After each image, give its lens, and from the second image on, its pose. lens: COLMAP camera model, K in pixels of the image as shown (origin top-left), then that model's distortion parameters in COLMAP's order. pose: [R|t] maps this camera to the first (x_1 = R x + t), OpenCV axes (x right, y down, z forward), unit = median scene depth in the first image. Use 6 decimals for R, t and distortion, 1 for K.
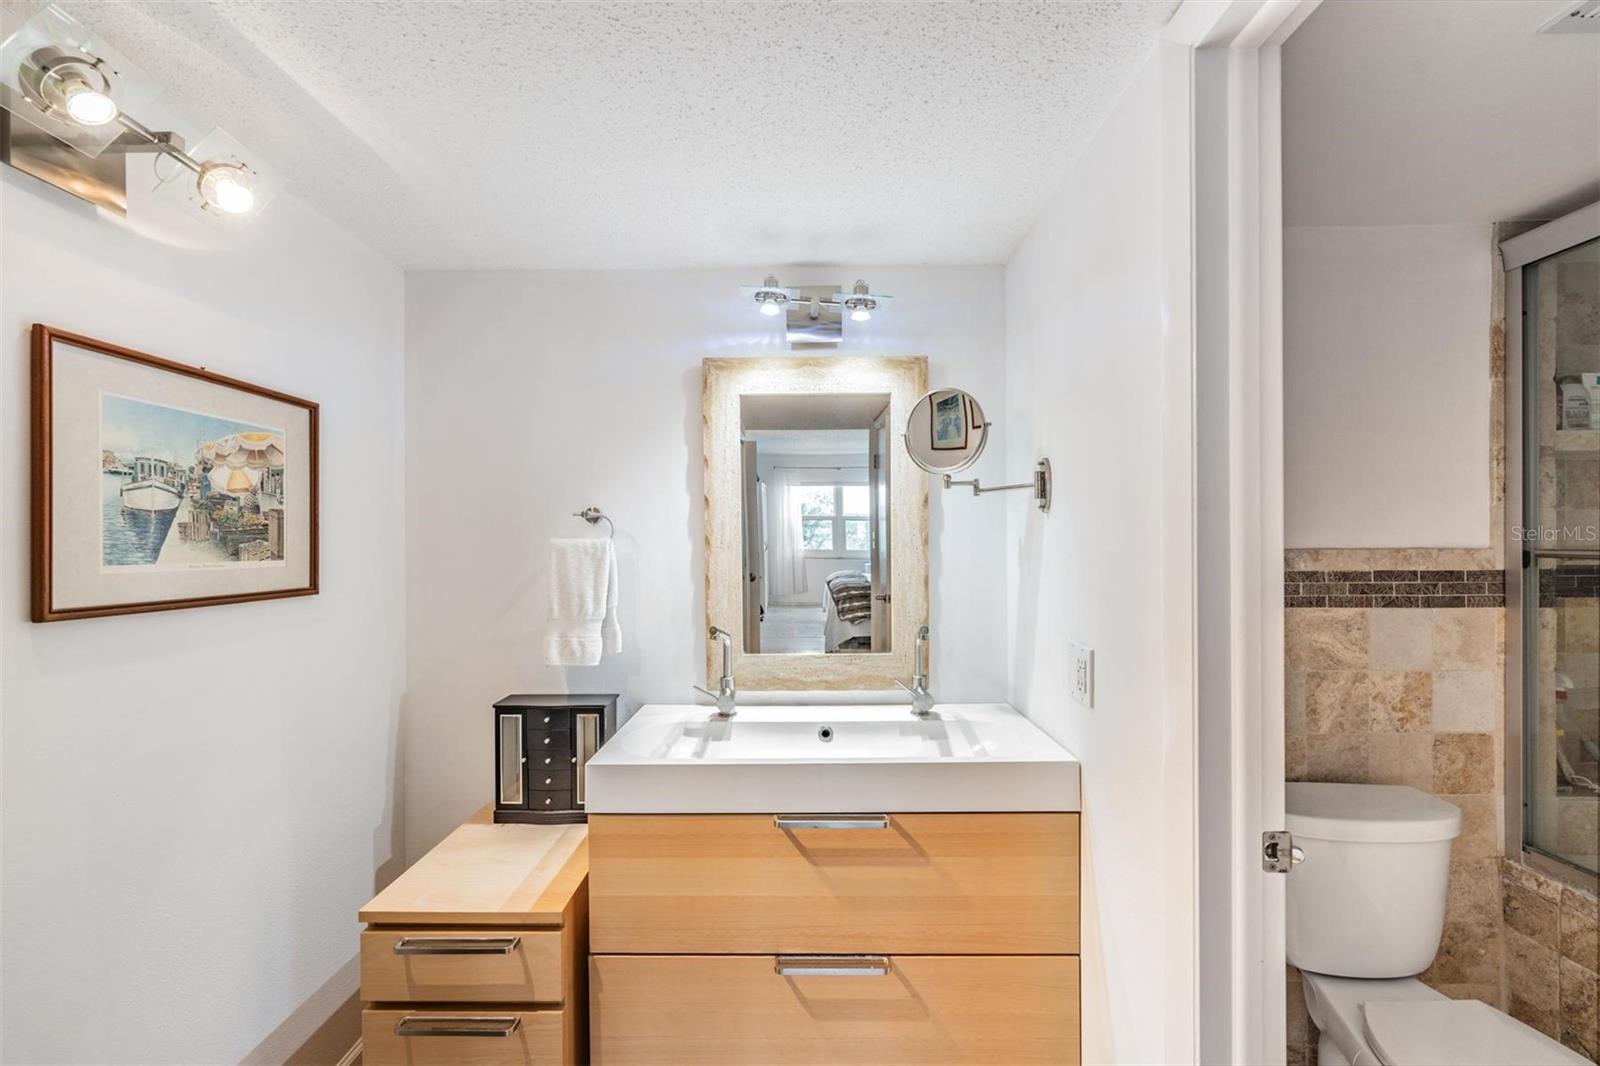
lens RADIAL K [[645.2, 0, 805.5], [0, 645.2, 544.3], [0, 0, 1]] dist [0.001278, 0.000064]
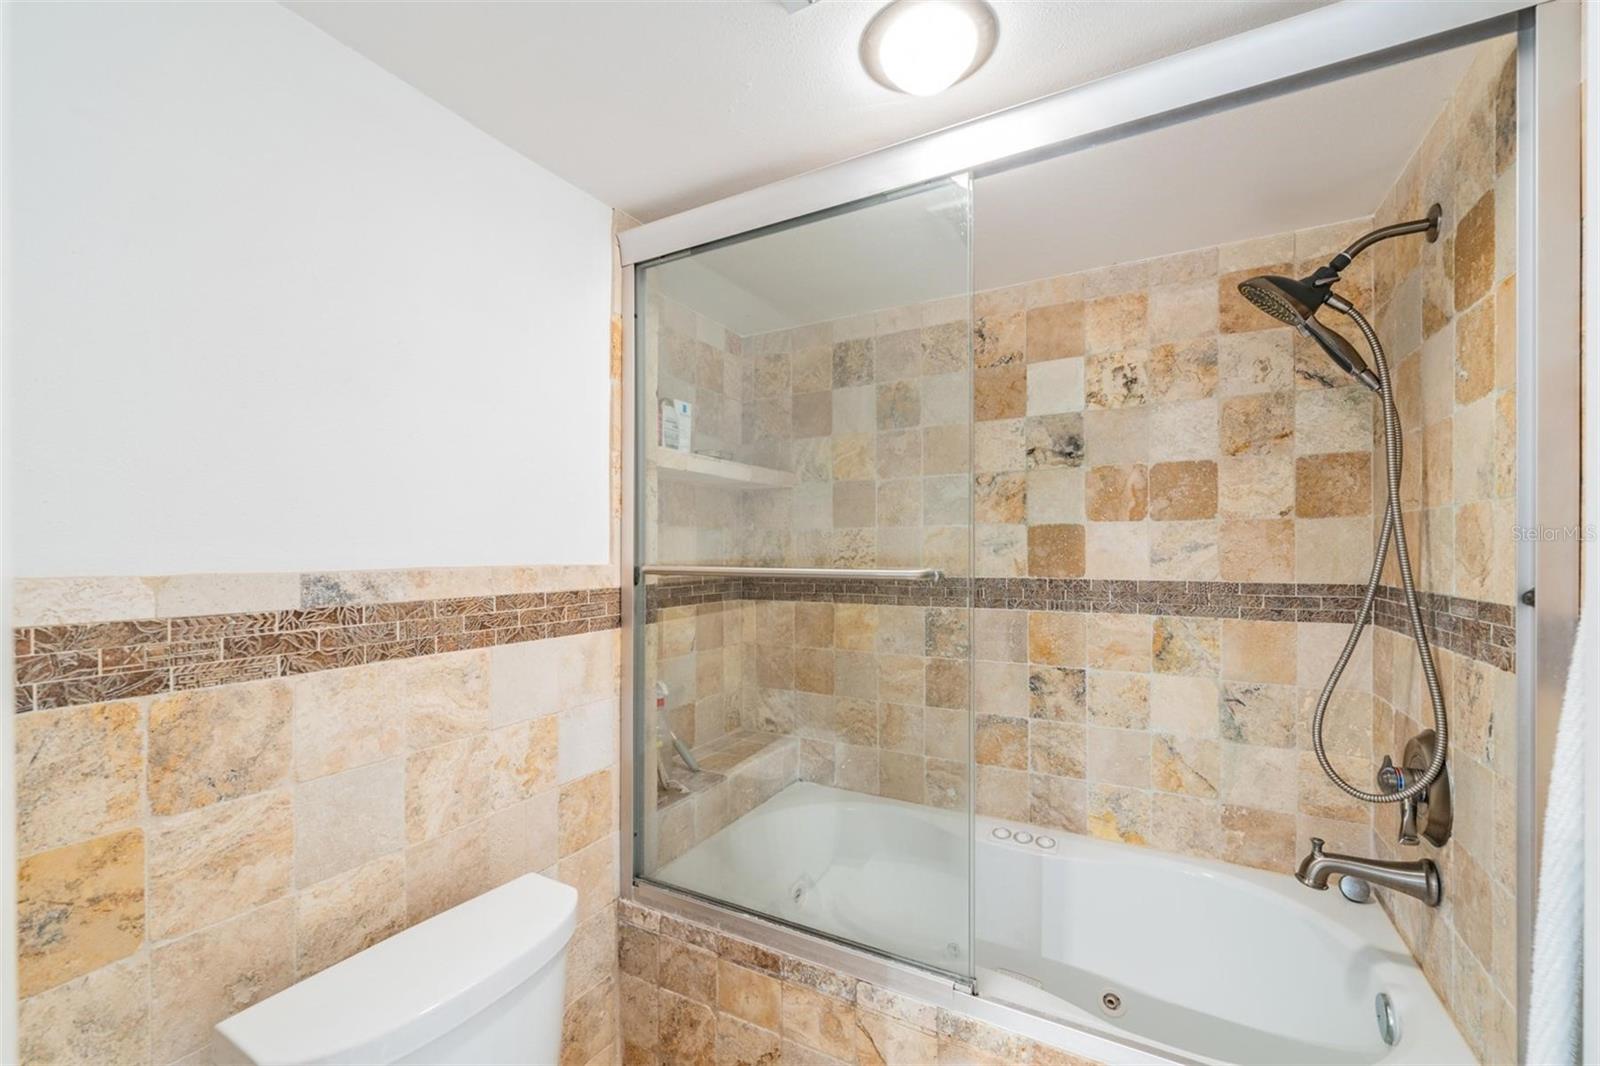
lens RADIAL K [[645.2, 0, 800.3], [0, 645.2, 548.8], [0, 0, 1]] dist [0.001278, 0.000064]
pose [[0.471182, 0.007632, 0.882003, 0.383708], [-0.000924, 0.999966, -0.008159, -0.008189], [-0.882036, 0.003029, 0.471173, 0.334346]]
